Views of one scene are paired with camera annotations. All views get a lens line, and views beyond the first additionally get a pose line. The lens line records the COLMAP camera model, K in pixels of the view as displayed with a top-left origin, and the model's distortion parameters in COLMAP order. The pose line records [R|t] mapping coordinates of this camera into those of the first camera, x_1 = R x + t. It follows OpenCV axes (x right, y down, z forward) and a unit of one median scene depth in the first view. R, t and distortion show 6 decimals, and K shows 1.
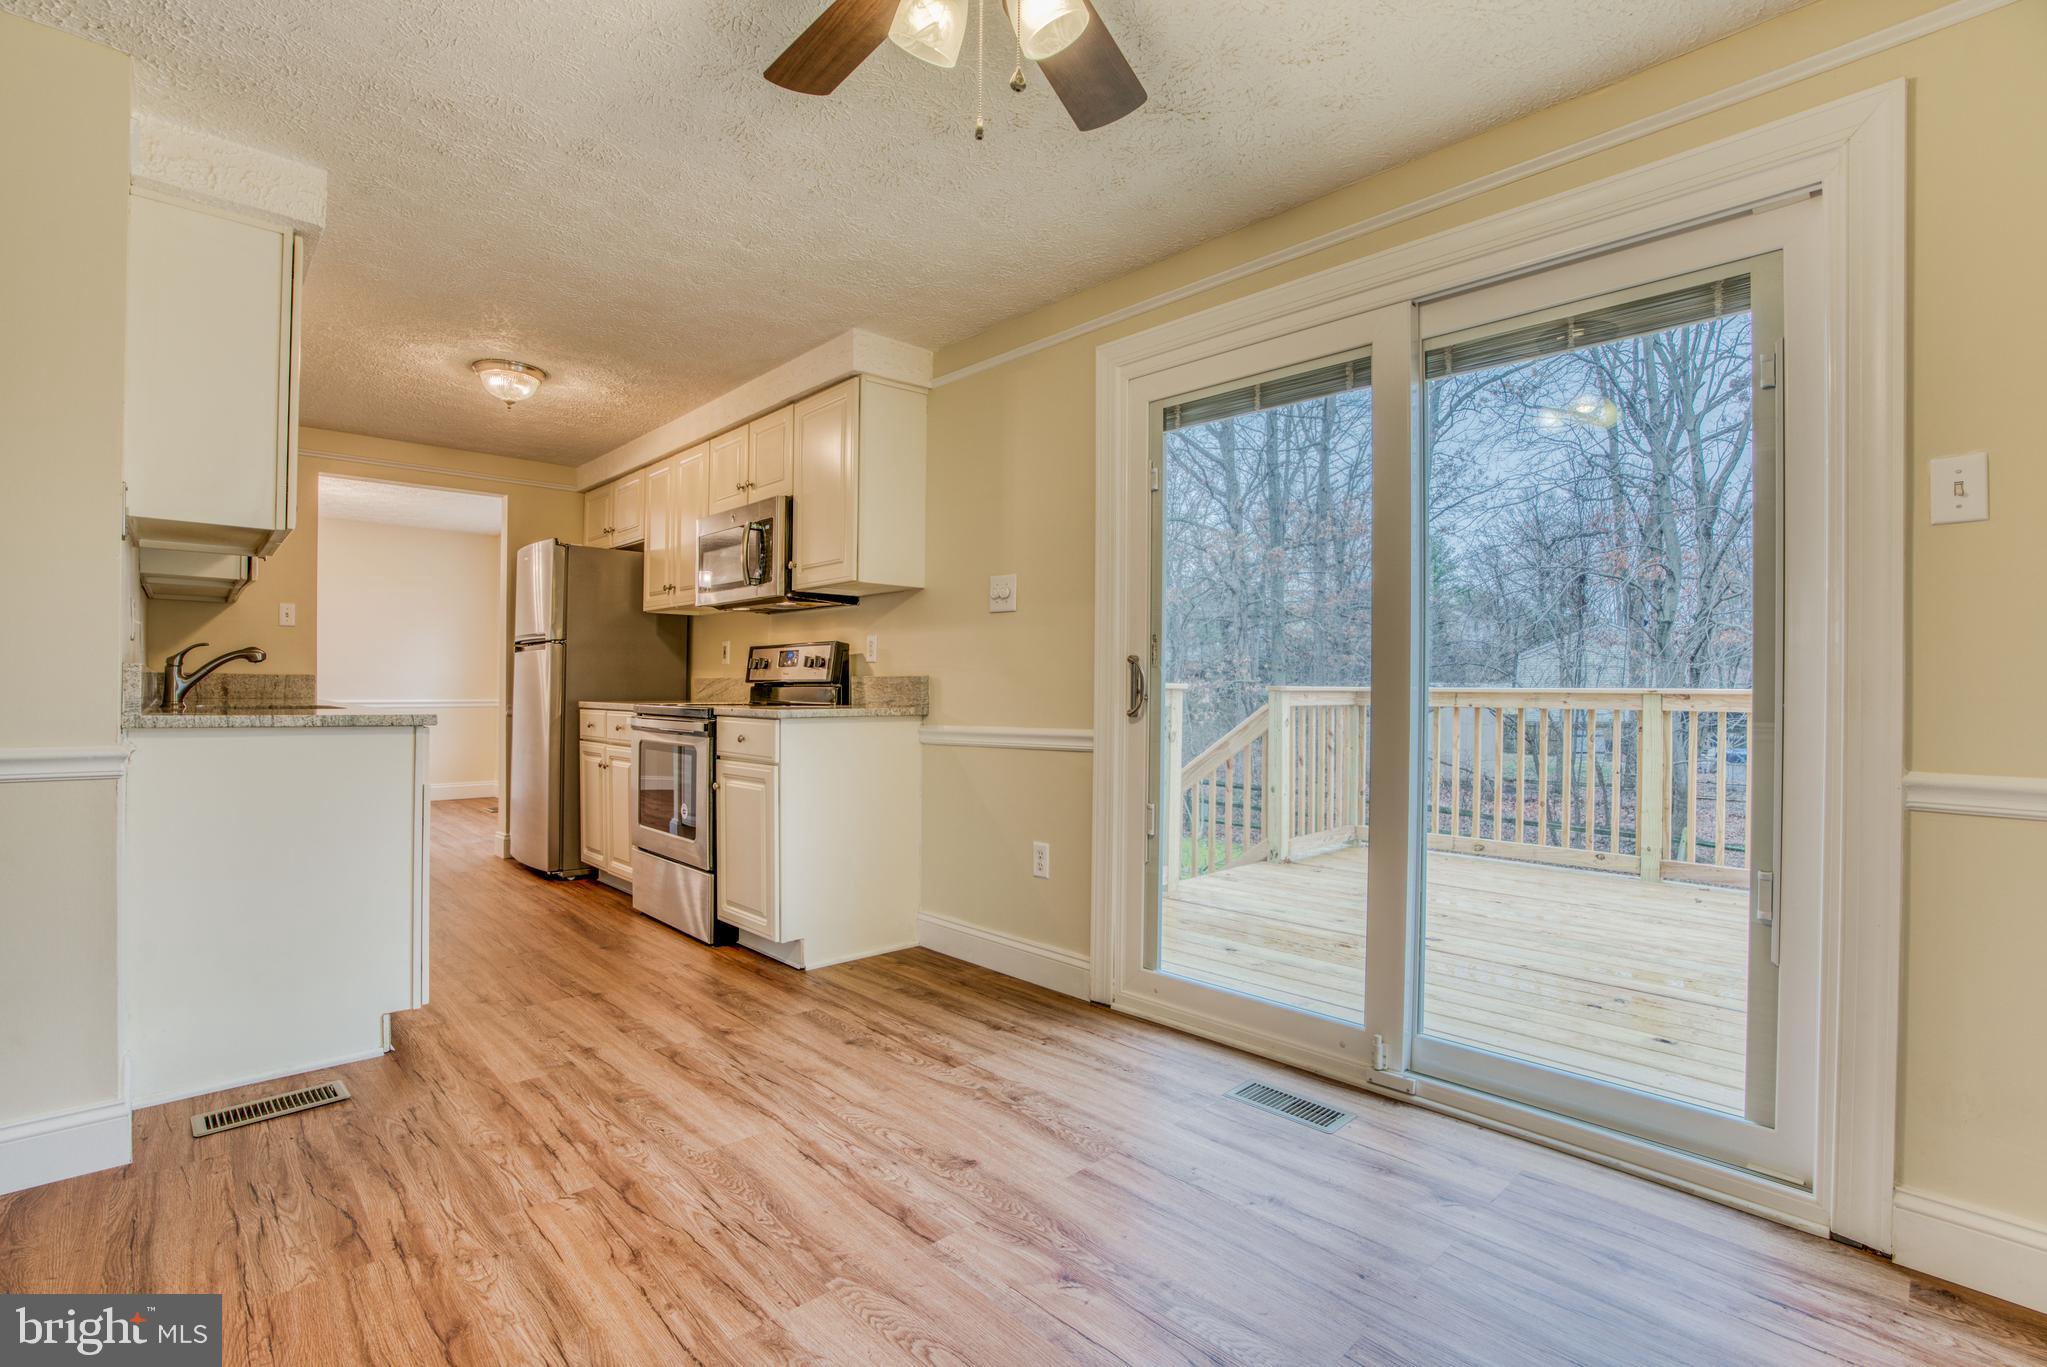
lens RADIAL K [[940.9, 0, 1006.8], [0, 940.9, 691.0], [0, 0, 1]] dist [-0.071153, 0.028764]
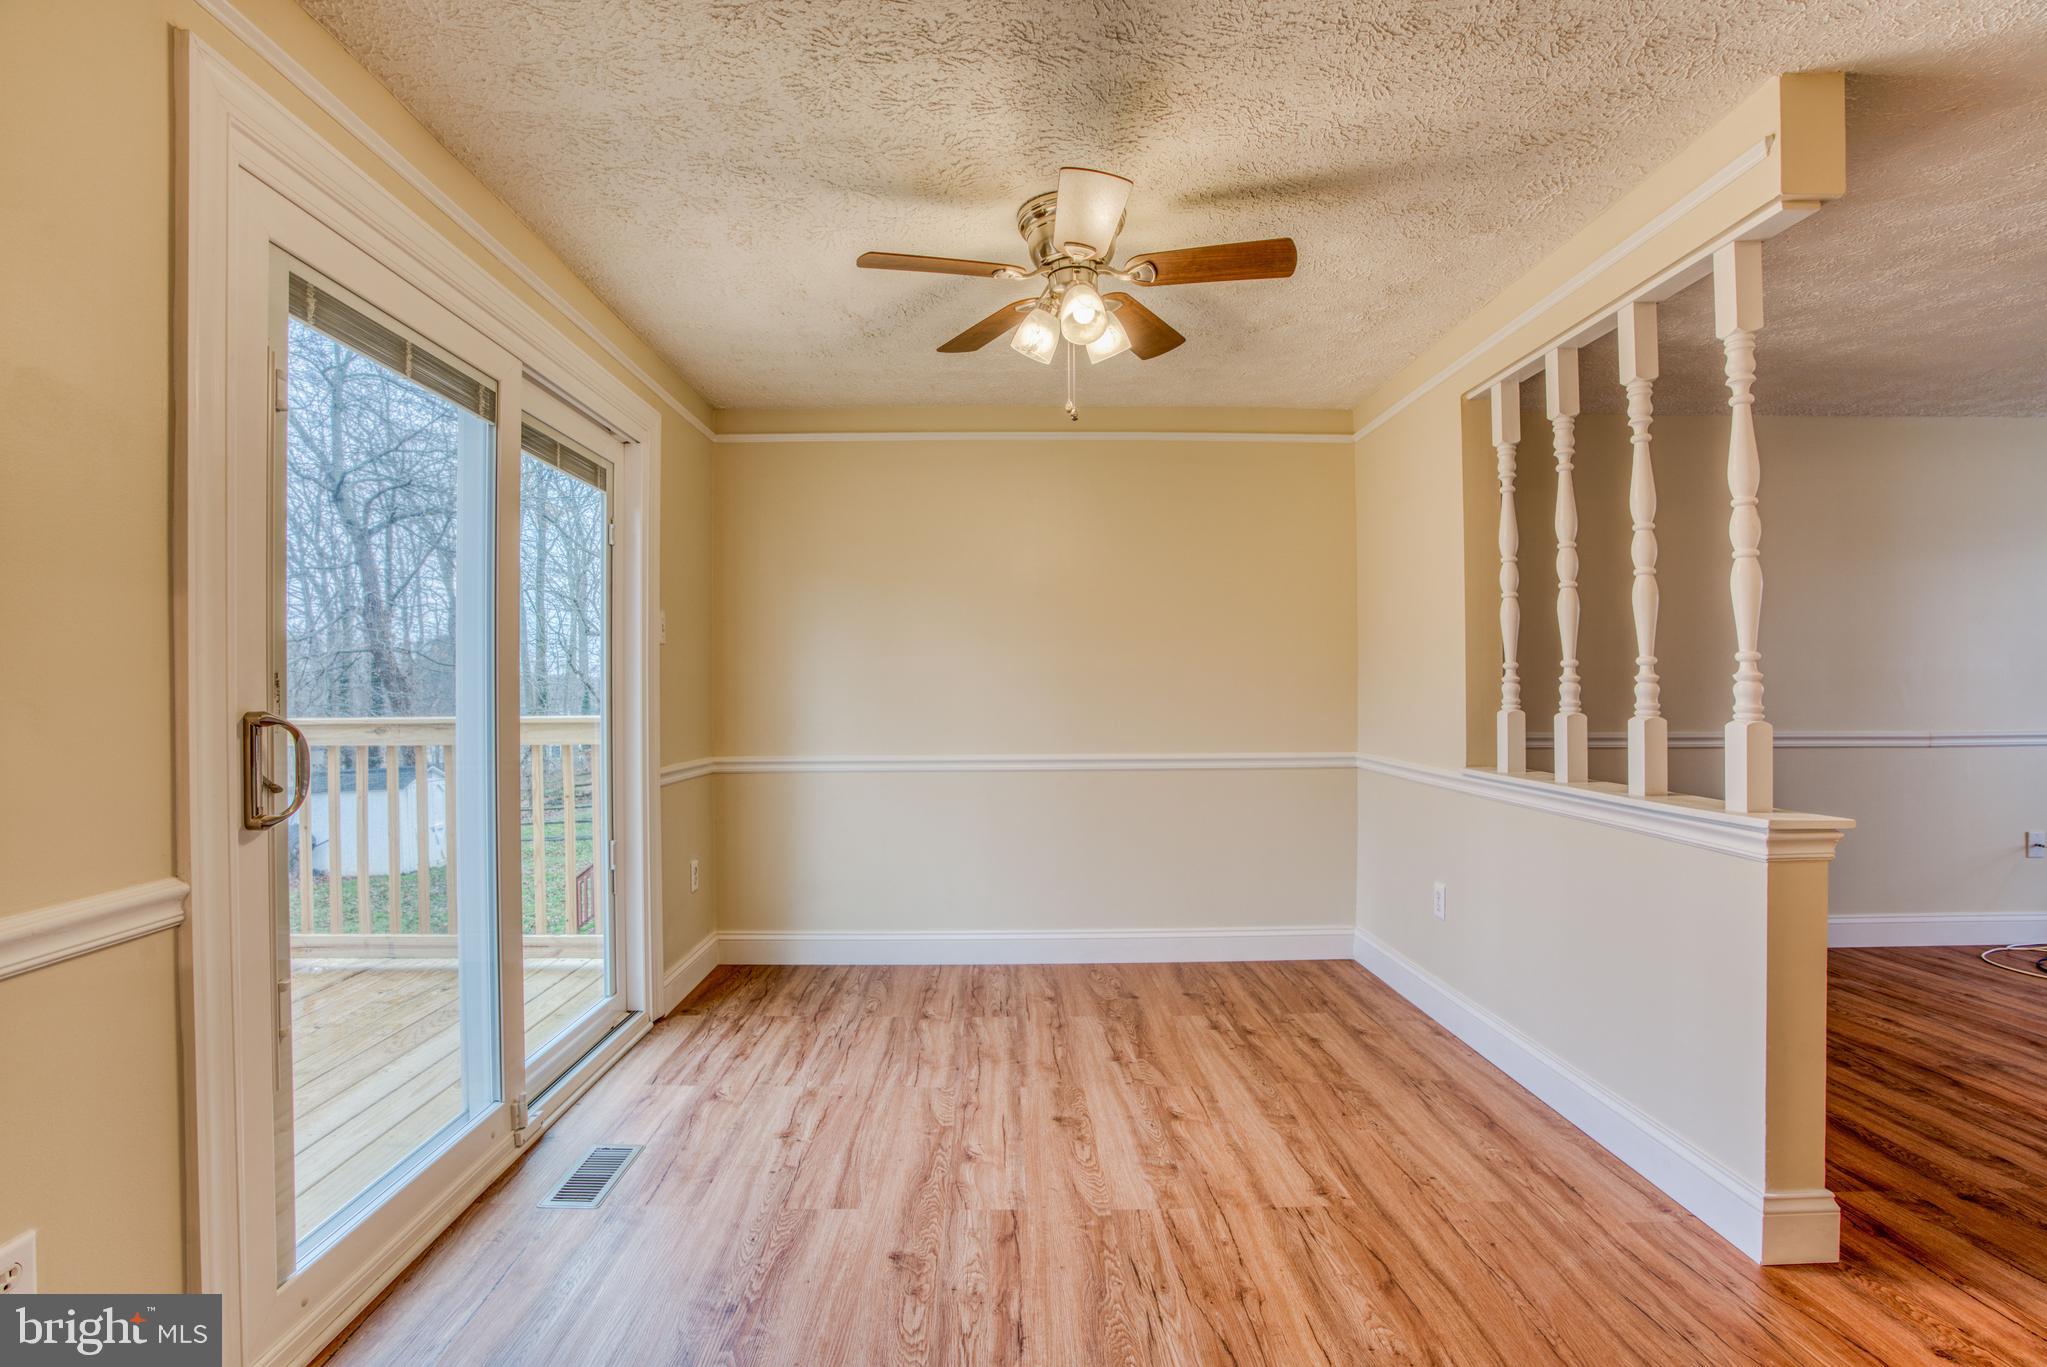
lens RADIAL K [[937.6, 0, 1008.3], [0, 937.6, 688.7], [0, 0, 1]] dist [-0.070577, 0.026017]
pose [[-0.739037, -0.005195, 0.673645, -0.495073], [-0.000828, 0.999977, 0.006803, -0.052666], [-0.673665, 0.004470, -0.739024, 1.058402]]
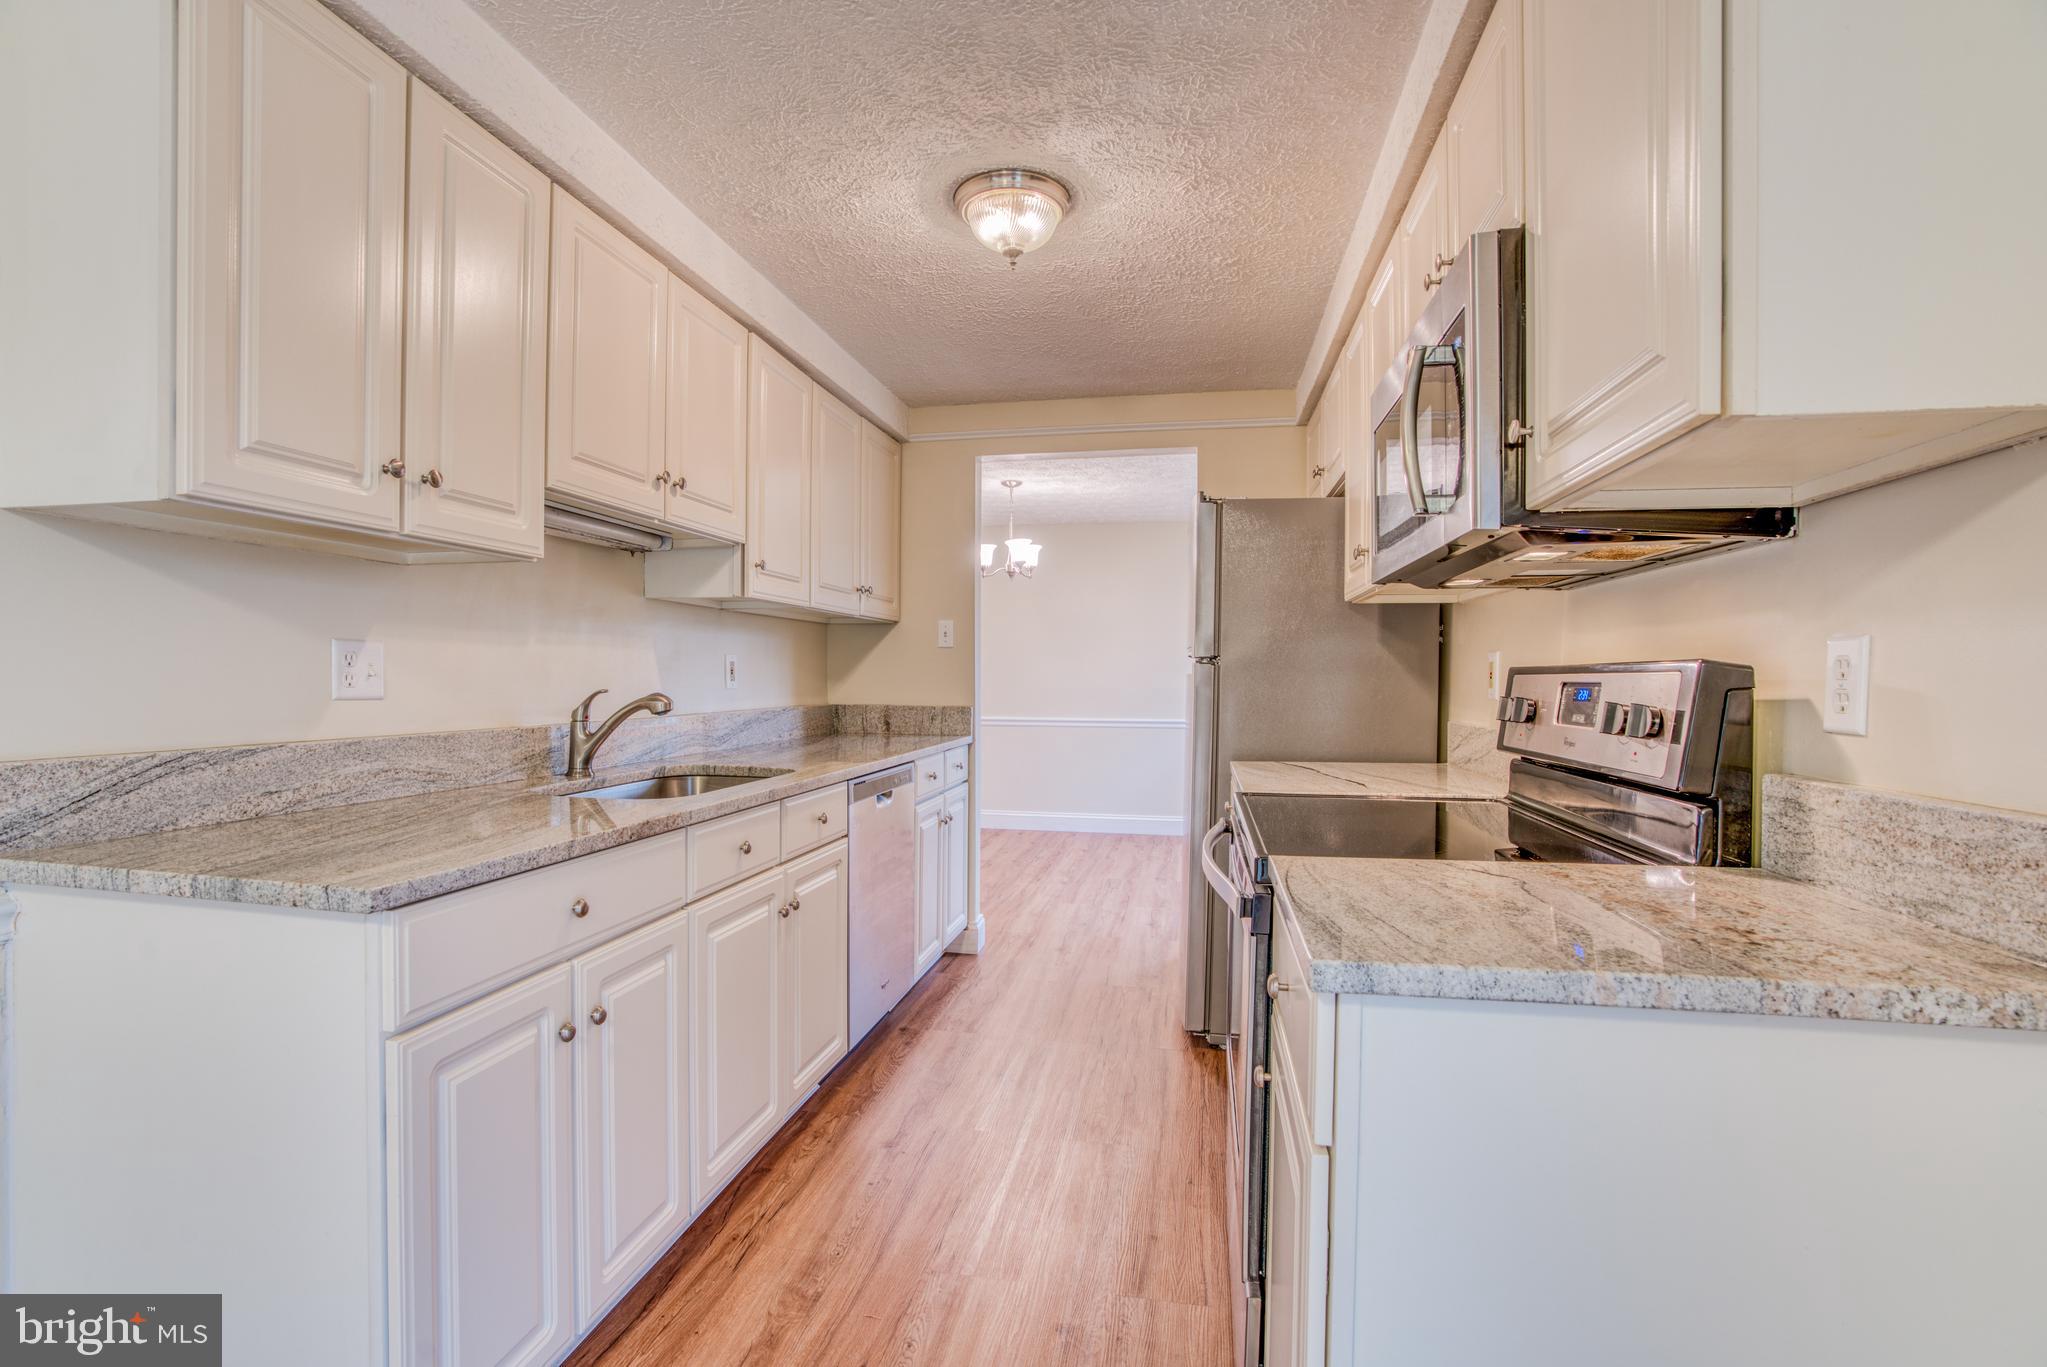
lens RADIAL K [[940.9, 0, 1006.8], [0, 940.9, 691.0], [0, 0, 1]] dist [-0.071153, 0.028764]
pose [[0.583115, 0.006672, -0.812362, -0.092982], [-0.002647, 0.999977, 0.006312, -0.058264], [0.812385, -0.001530, 0.583119, 0.840737]]
